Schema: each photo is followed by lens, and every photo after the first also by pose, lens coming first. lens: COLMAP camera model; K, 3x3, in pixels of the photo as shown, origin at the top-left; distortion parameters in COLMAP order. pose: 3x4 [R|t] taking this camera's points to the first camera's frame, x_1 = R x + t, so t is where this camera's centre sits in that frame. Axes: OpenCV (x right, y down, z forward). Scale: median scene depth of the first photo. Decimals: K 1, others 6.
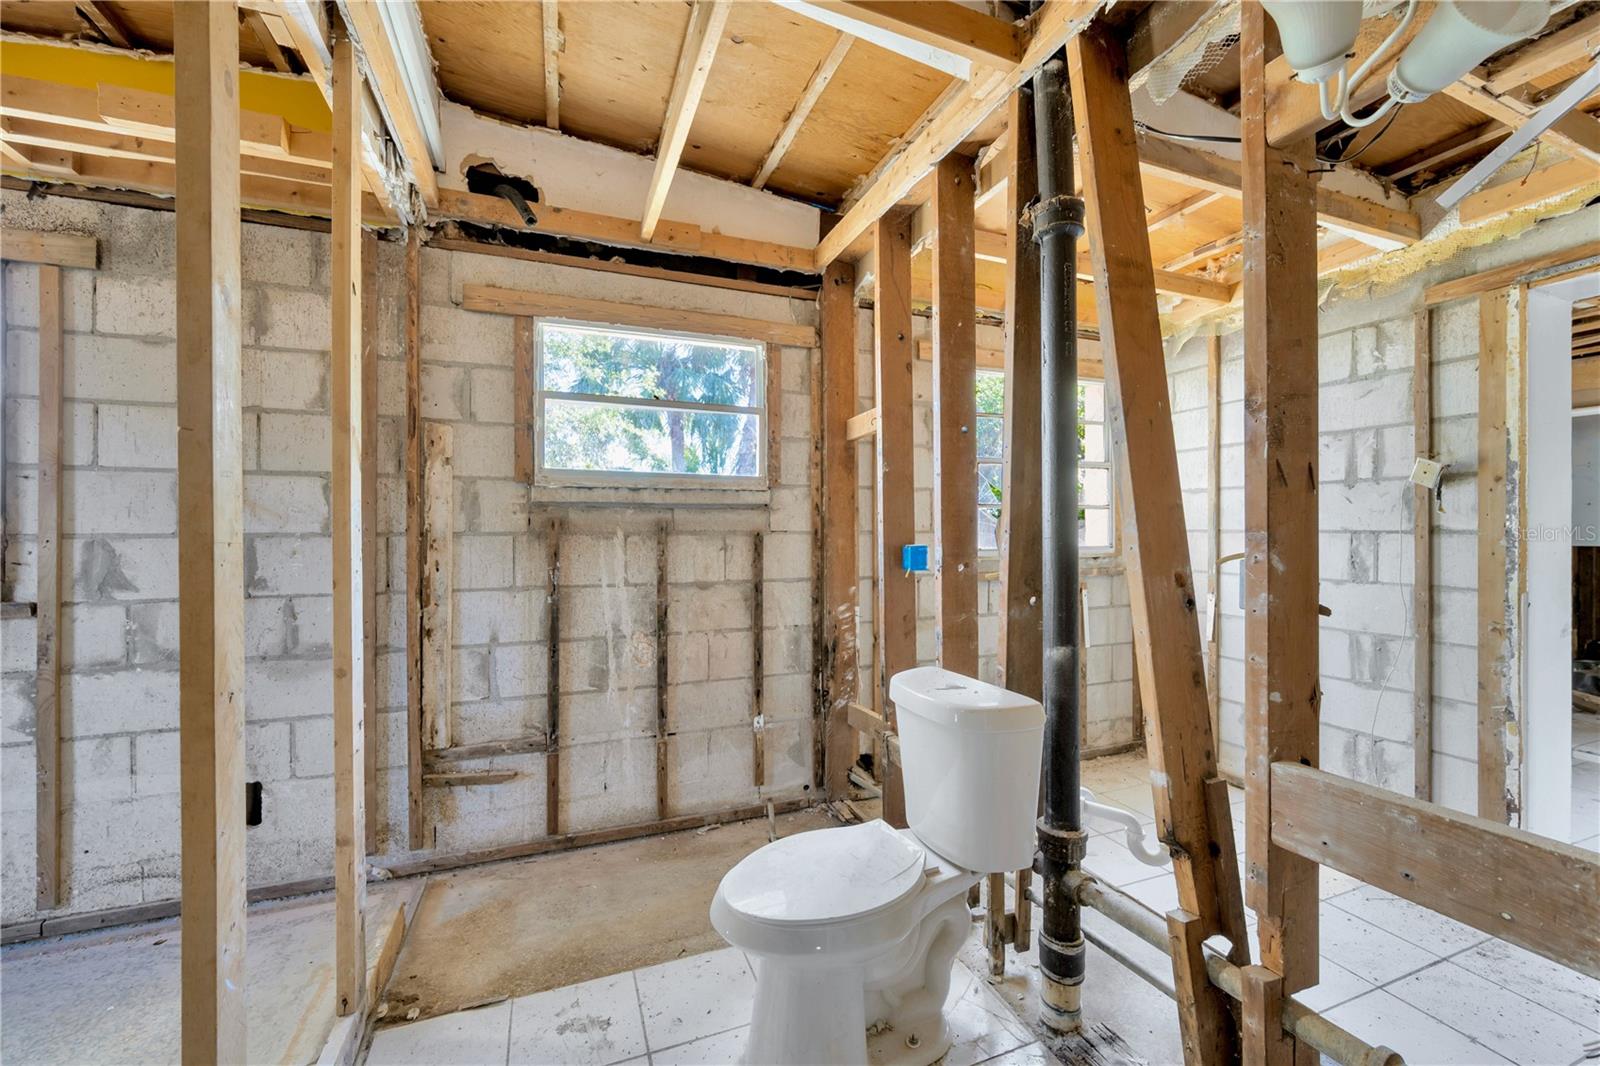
lens RADIAL K [[629.0, 0, 796.7], [0, 629.0, 529.5], [0, 0, 1]] dist [-0.002057, 0.000185]
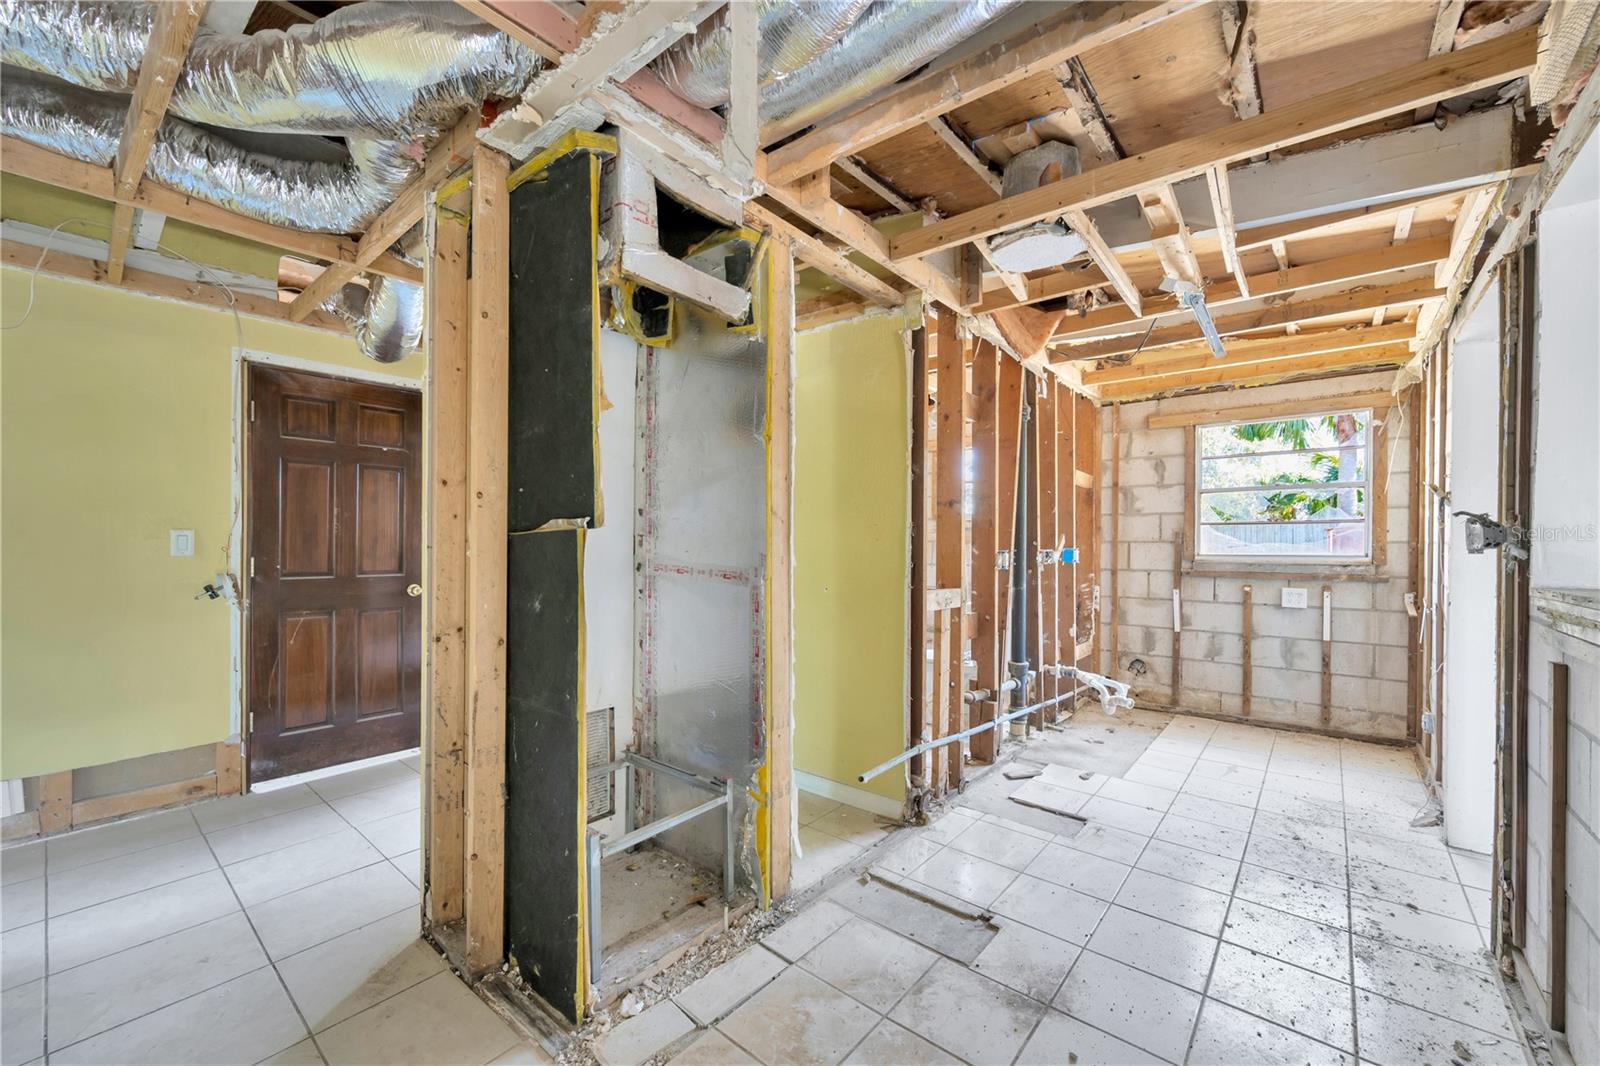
lens RADIAL K [[629.0, 0, 805.8], [0, 629.0, 546.2], [0, 0, 1]] dist [-0.002057, 0.000185]
pose [[0.487021, 0.011490, -0.873315, 1.794341], [-0.000604, 0.999918, 0.012819, -0.007426], [0.873390, -0.005715, 0.486988, -0.758983]]
